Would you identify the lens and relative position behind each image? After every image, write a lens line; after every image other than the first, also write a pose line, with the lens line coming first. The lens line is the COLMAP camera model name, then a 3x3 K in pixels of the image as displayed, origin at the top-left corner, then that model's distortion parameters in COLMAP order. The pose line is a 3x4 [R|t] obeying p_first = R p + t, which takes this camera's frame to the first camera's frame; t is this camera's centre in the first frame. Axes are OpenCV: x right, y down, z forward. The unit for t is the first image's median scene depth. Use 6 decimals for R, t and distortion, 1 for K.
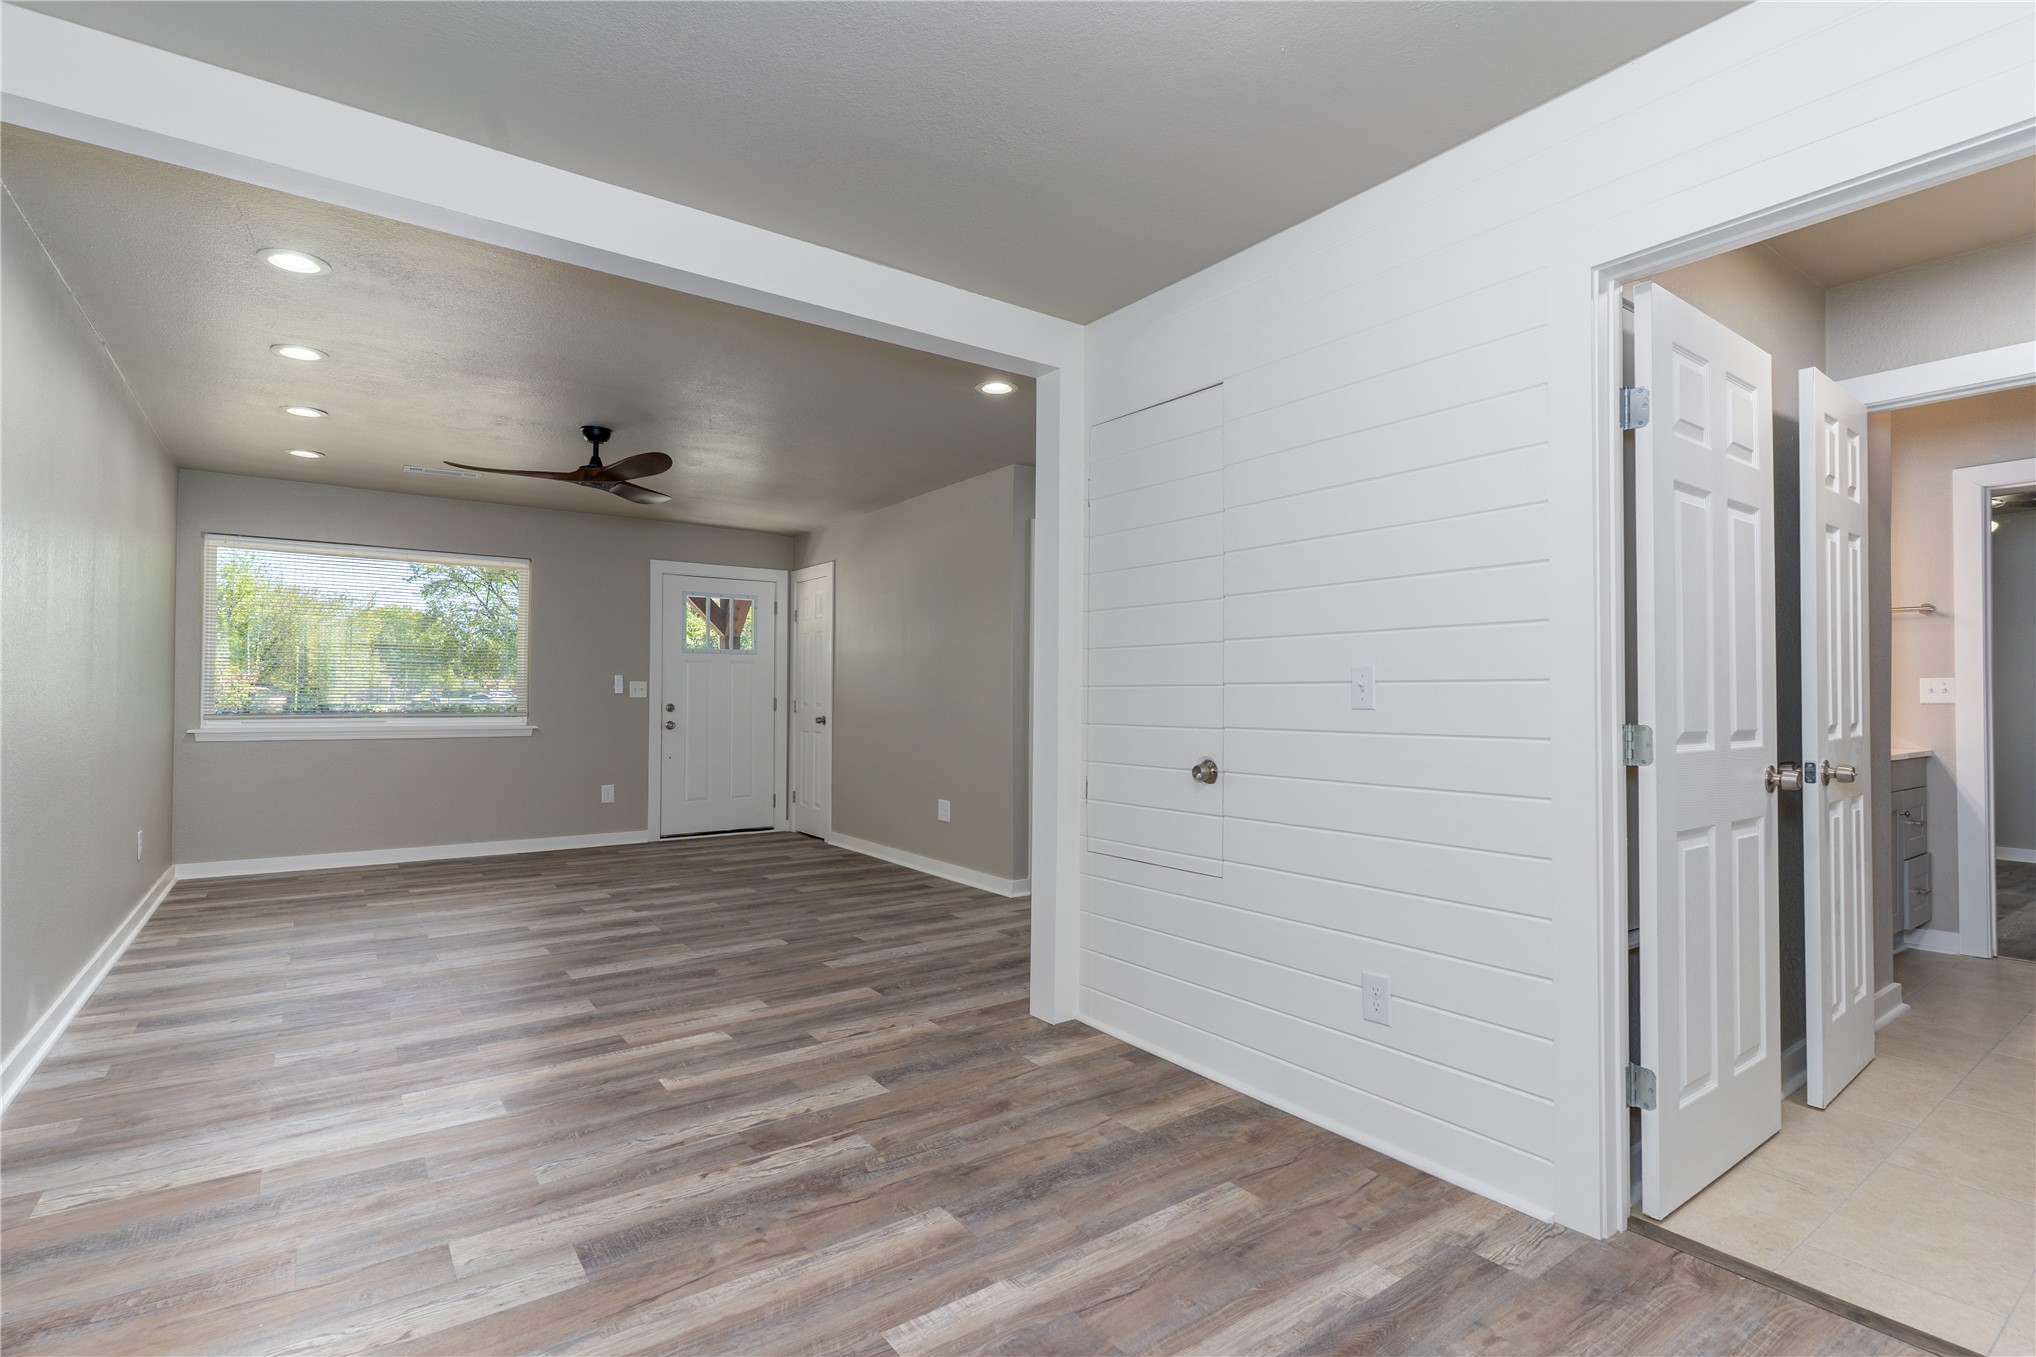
lens RADIAL K [[957.4, 0, 1018.0], [0, 957.4, 678.5], [0, 0, 1]] dist [0.001917, 0.000342]
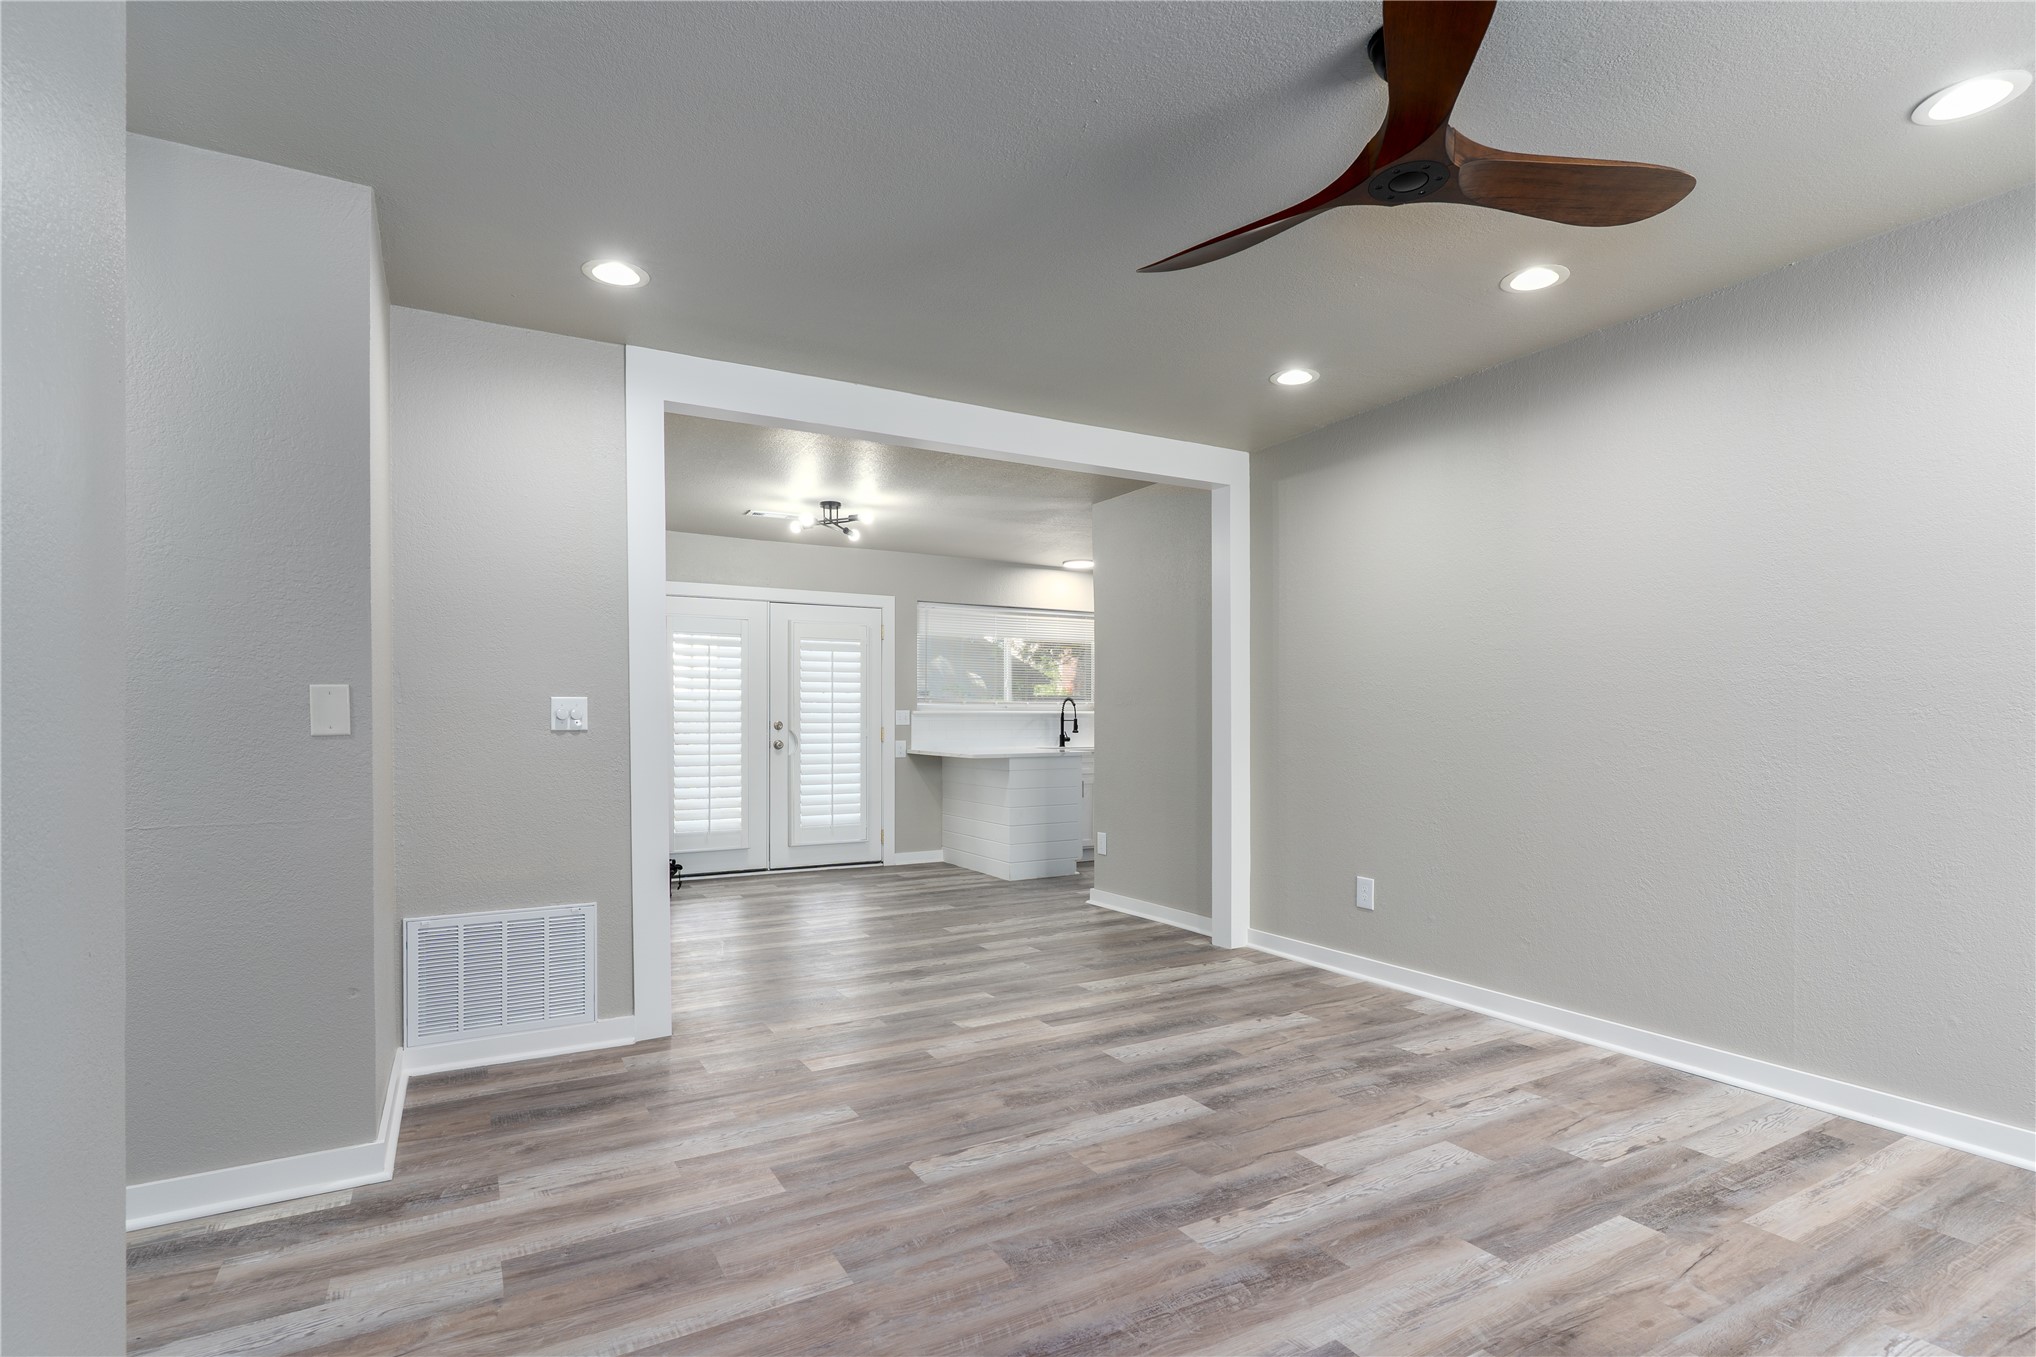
lens RADIAL K [[973.4, 0, 1017.4], [0, 973.4, 721.0], [0, 0, 1]] dist [-0.013742, 0.000644]
pose [[-0.993755, -0.001928, 0.111567, -0.282723], [-0.003466, 0.999902, -0.013594, 0.017790], [-0.111529, -0.013896, -0.993664, 1.205966]]
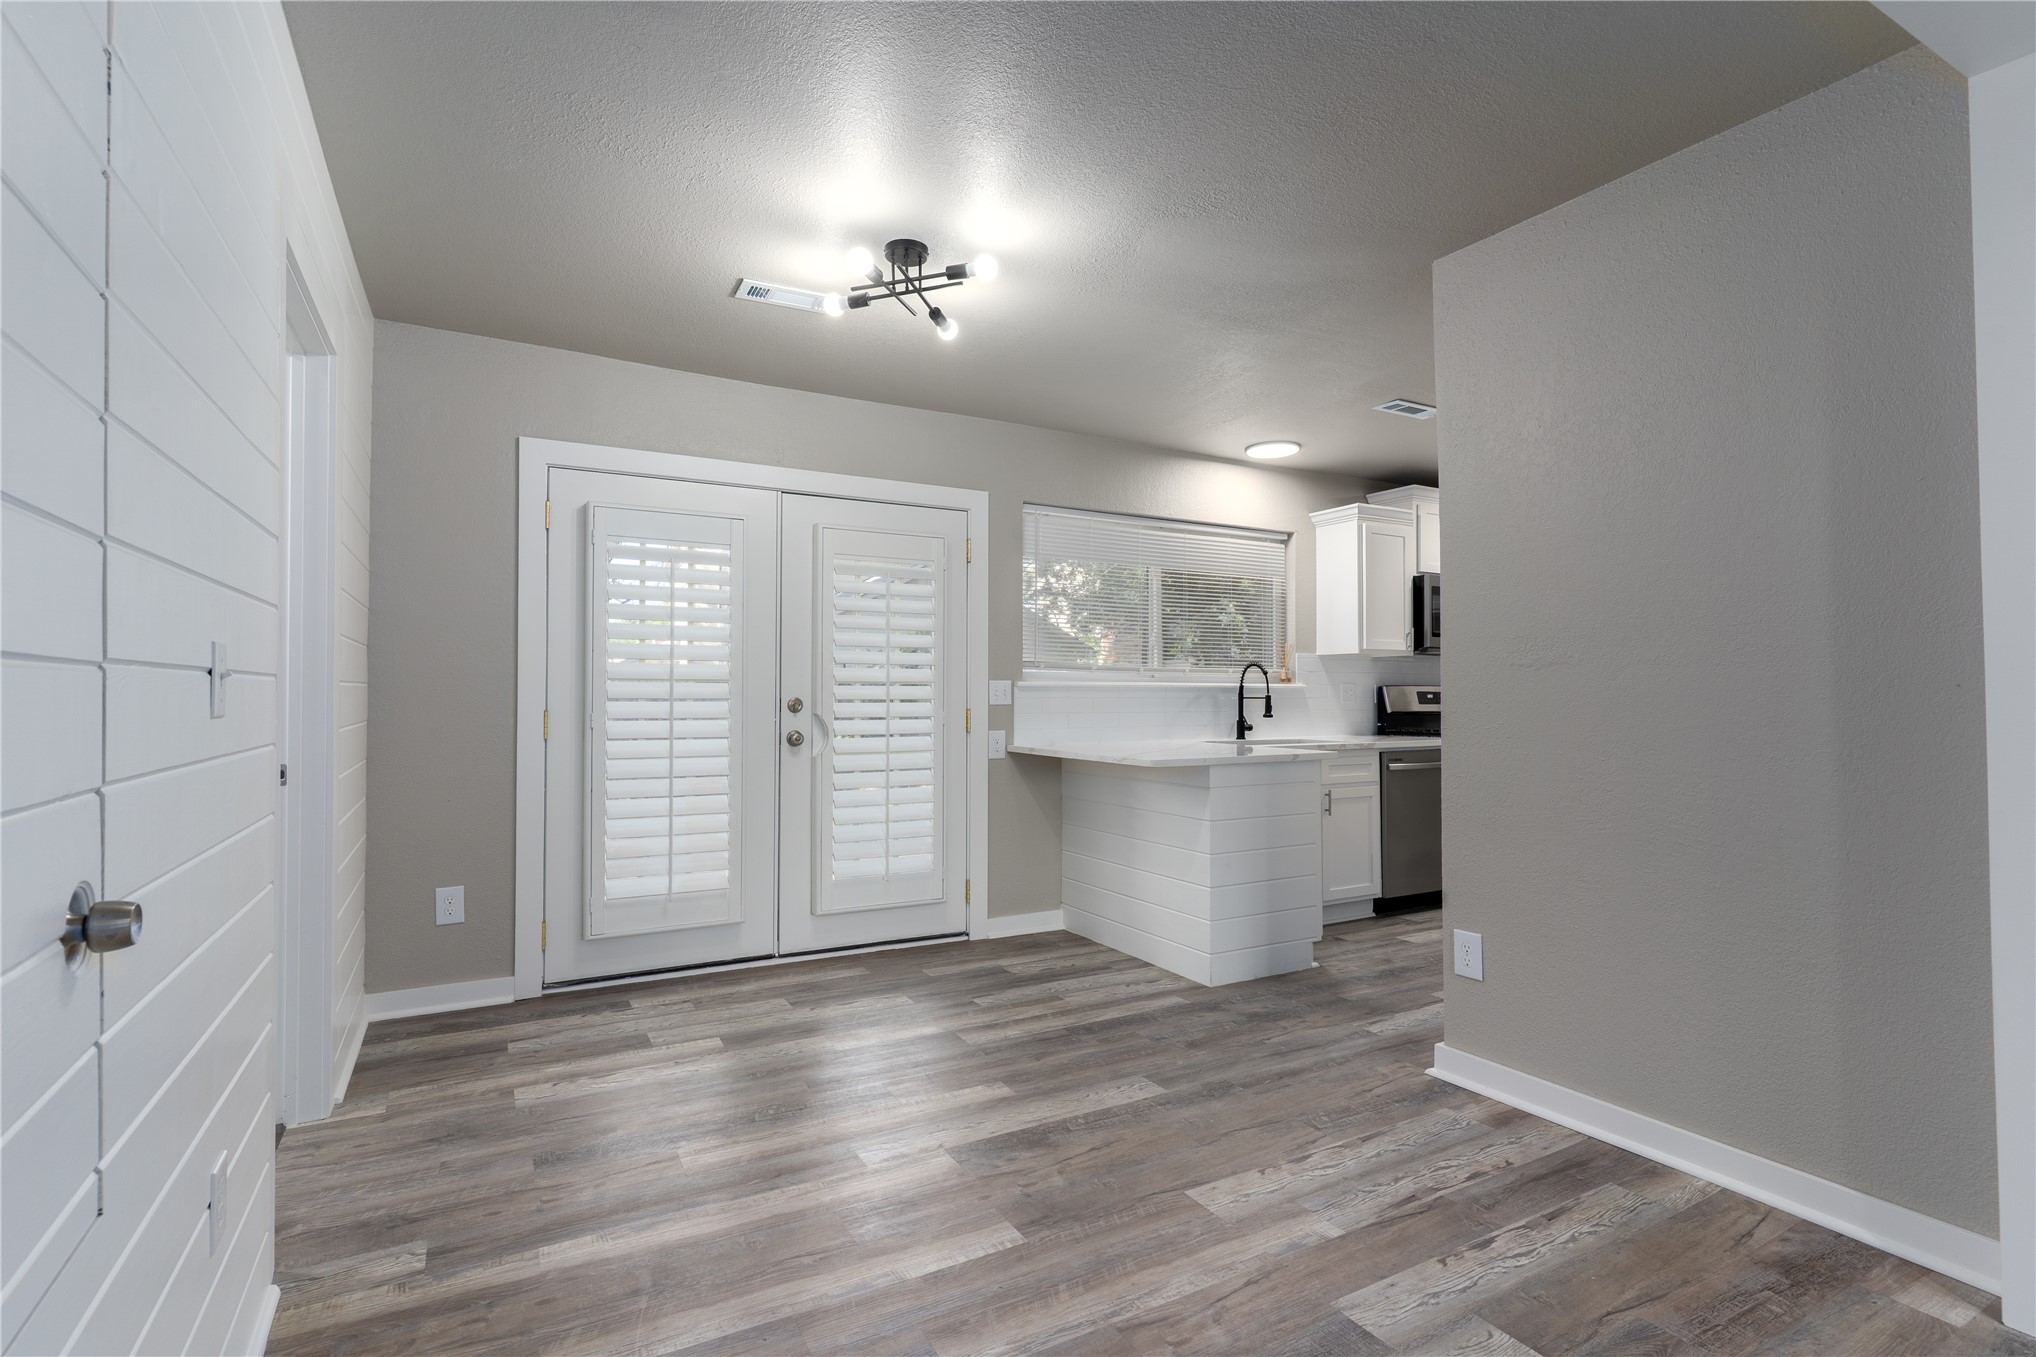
lens RADIAL K [[957.4, 0, 1018.0], [0, 957.4, 678.5], [0, 0, 1]] dist [0.001917, 0.000342]
pose [[-0.992928, -0.002523, 0.118694, -0.082930], [-0.006601, 0.999401, -0.033976, 0.010722], [-0.118537, -0.034520, -0.992349, 0.675561]]
